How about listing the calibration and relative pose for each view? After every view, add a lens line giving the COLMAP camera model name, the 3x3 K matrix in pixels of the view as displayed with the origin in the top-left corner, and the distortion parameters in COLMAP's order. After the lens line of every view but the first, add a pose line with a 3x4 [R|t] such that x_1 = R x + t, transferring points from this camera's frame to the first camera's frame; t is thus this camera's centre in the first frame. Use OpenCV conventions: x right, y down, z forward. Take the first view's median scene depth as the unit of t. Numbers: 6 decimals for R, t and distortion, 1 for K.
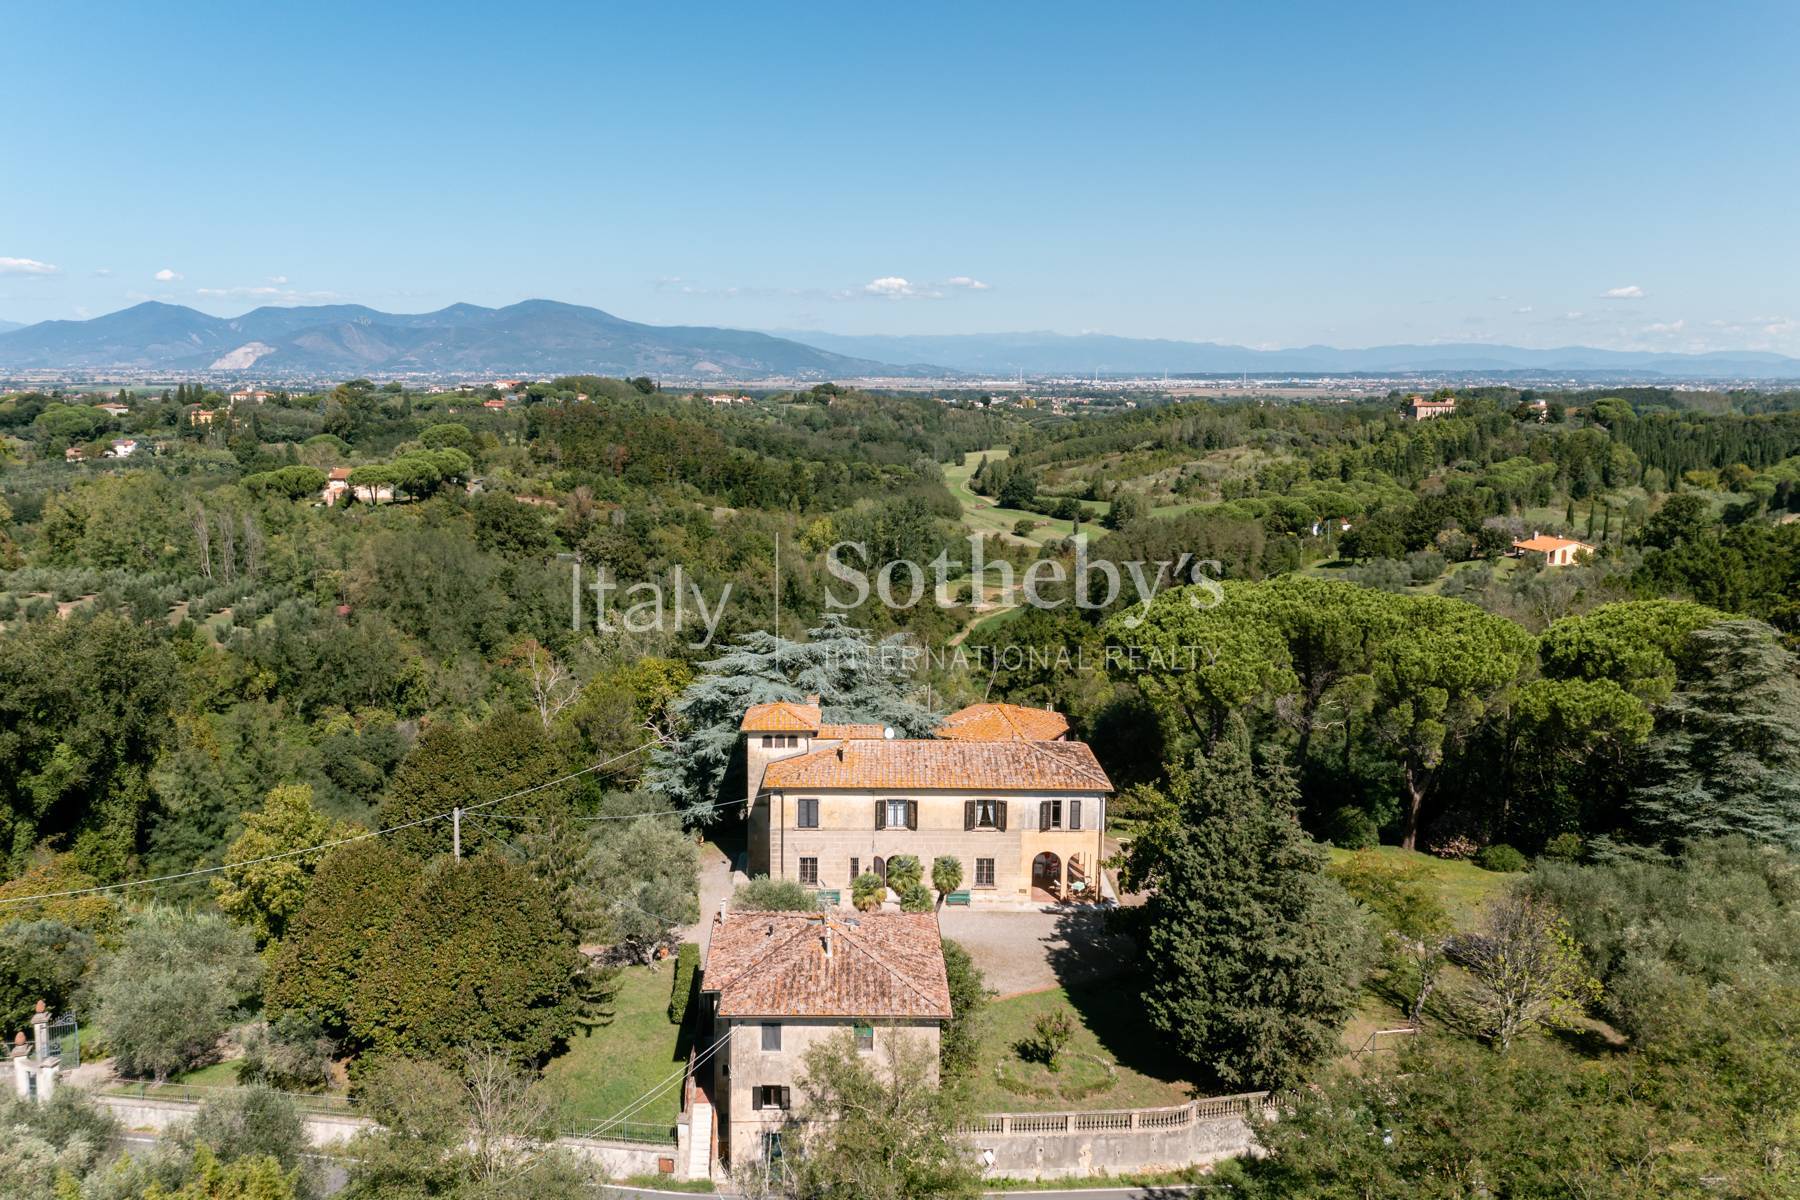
lens RADIAL K [[1448.7, 0, 896.7], [0, 1448.7, 600.3], [0, 0, 1]] dist [0.032803, -0.010692]
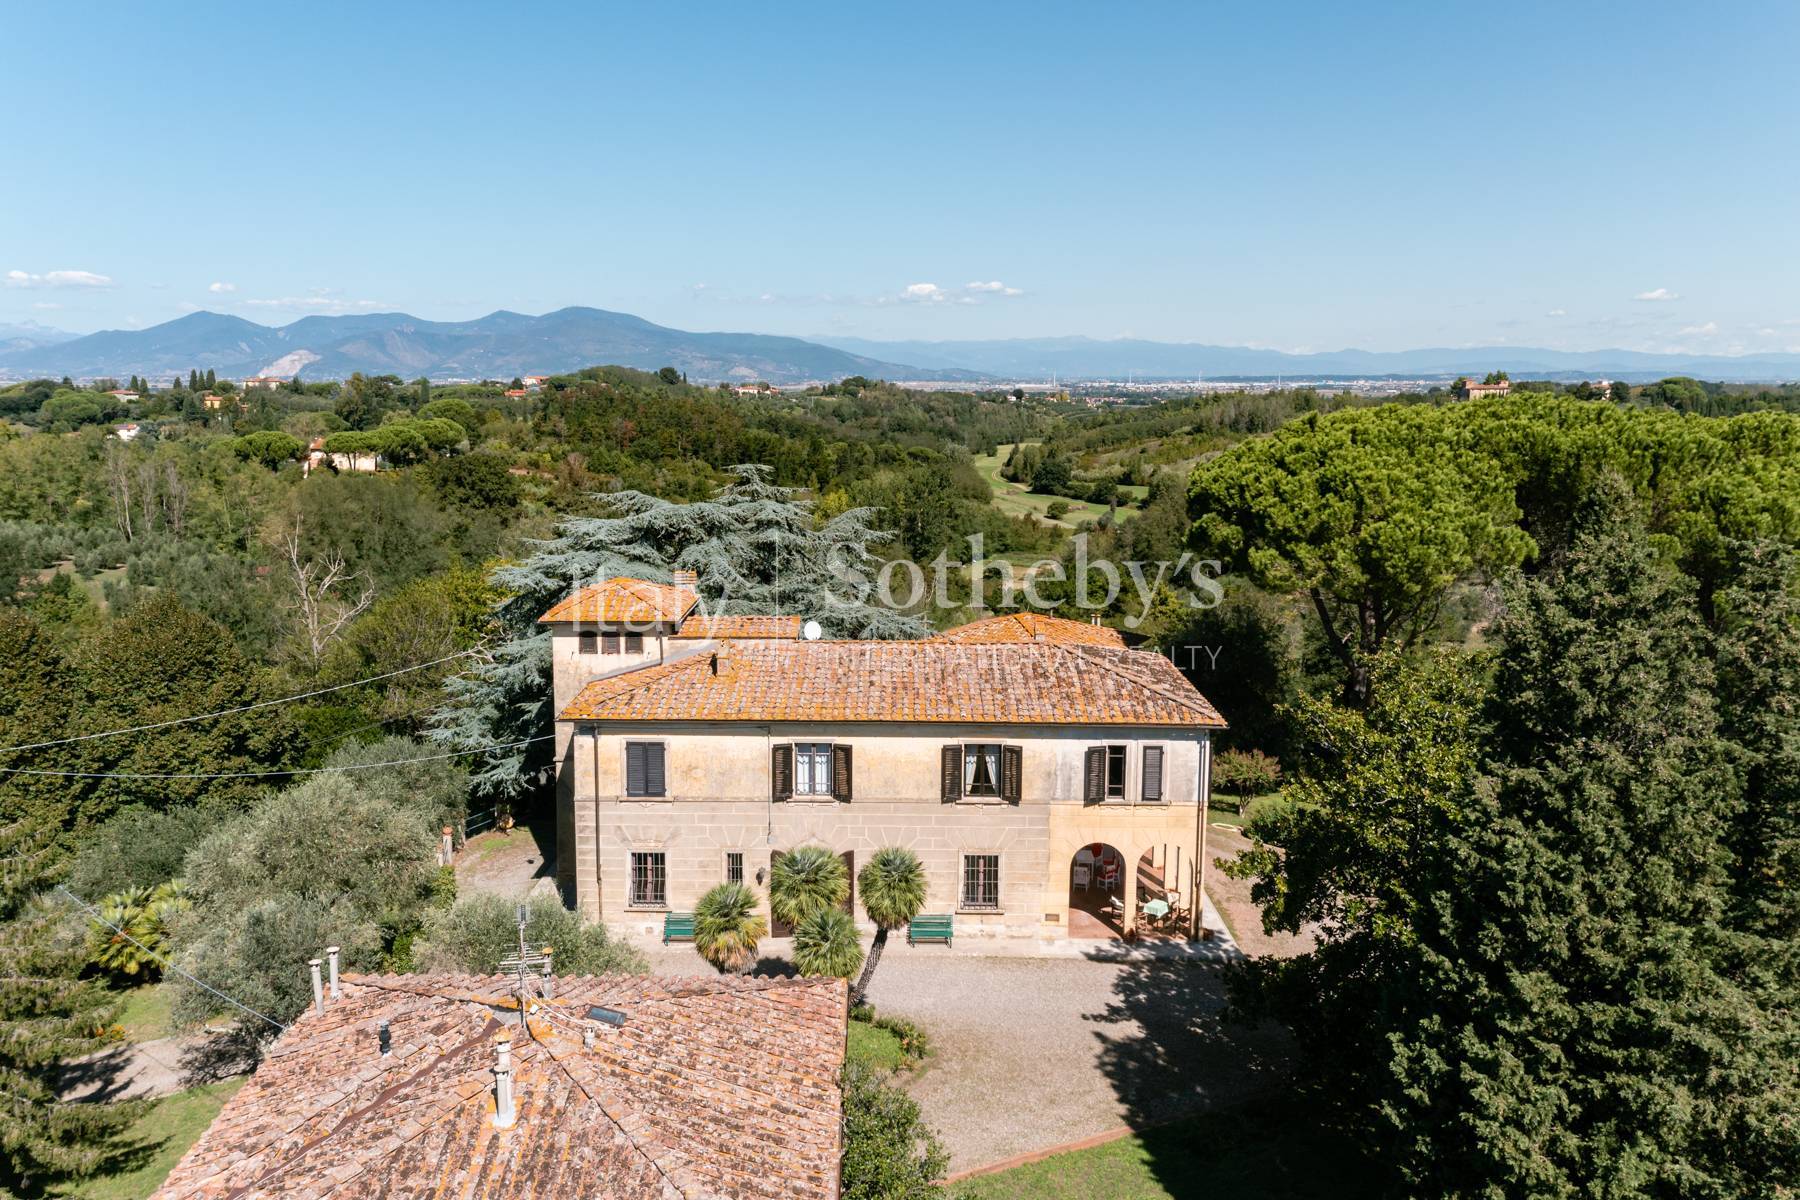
lens RADIAL K [[1448.7, 0, 903.7], [0, 1448.7, 599.6], [0, 0, 1]] dist [0.032803, -0.010692]
pose [[0.999836, 0.001162, -0.018081, 0.036522], [-0.001188, 0.999998, -0.001429, 0.073635], [0.018079, 0.001450, 0.999836, 0.405551]]
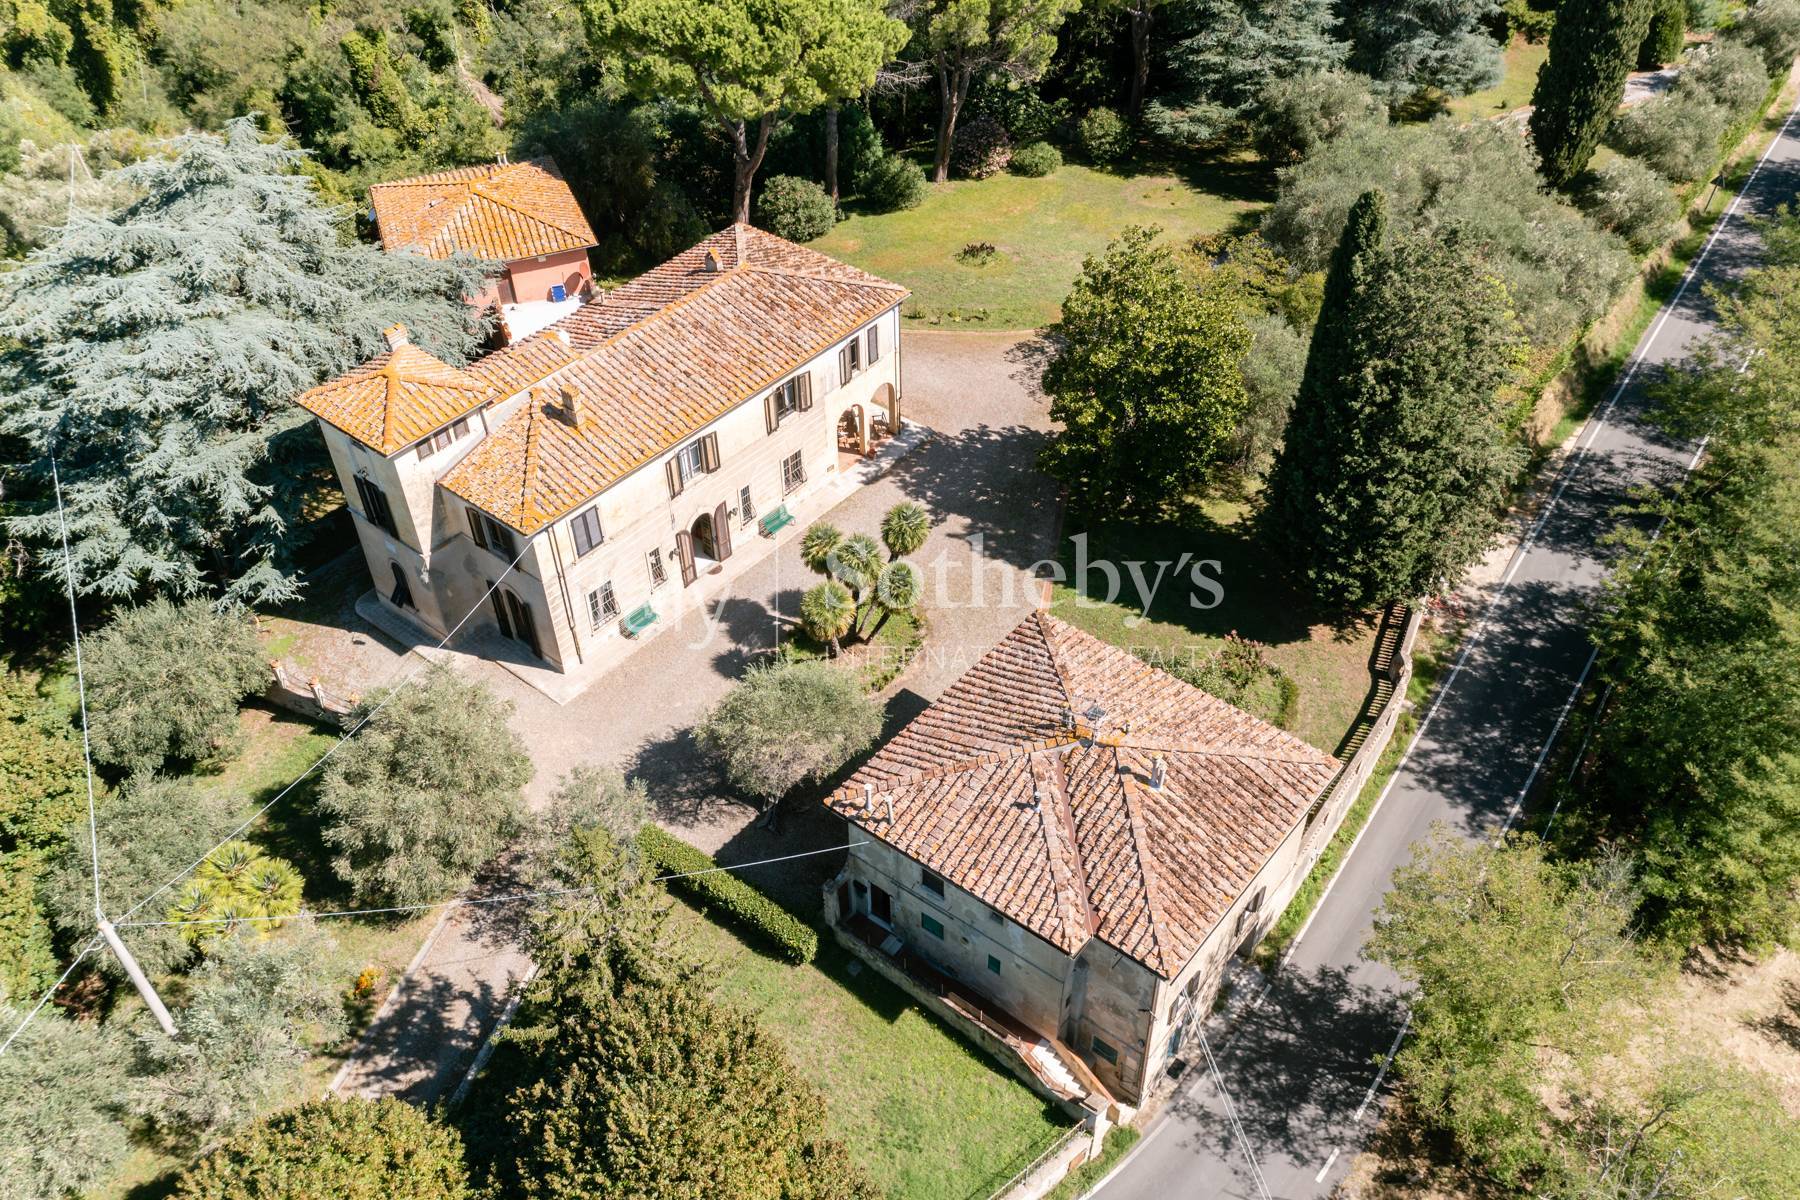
lens RADIAL K [[1448.7, 0, 898.3], [0, 1448.7, 605.1], [0, 0, 1]] dist [0.032803, -0.010692]
pose [[0.639446, -0.527388, 0.559438, -0.287081], [0.140572, 0.795576, 0.589321, -0.144351], [-0.755876, -0.298197, 0.582864, 0.462447]]
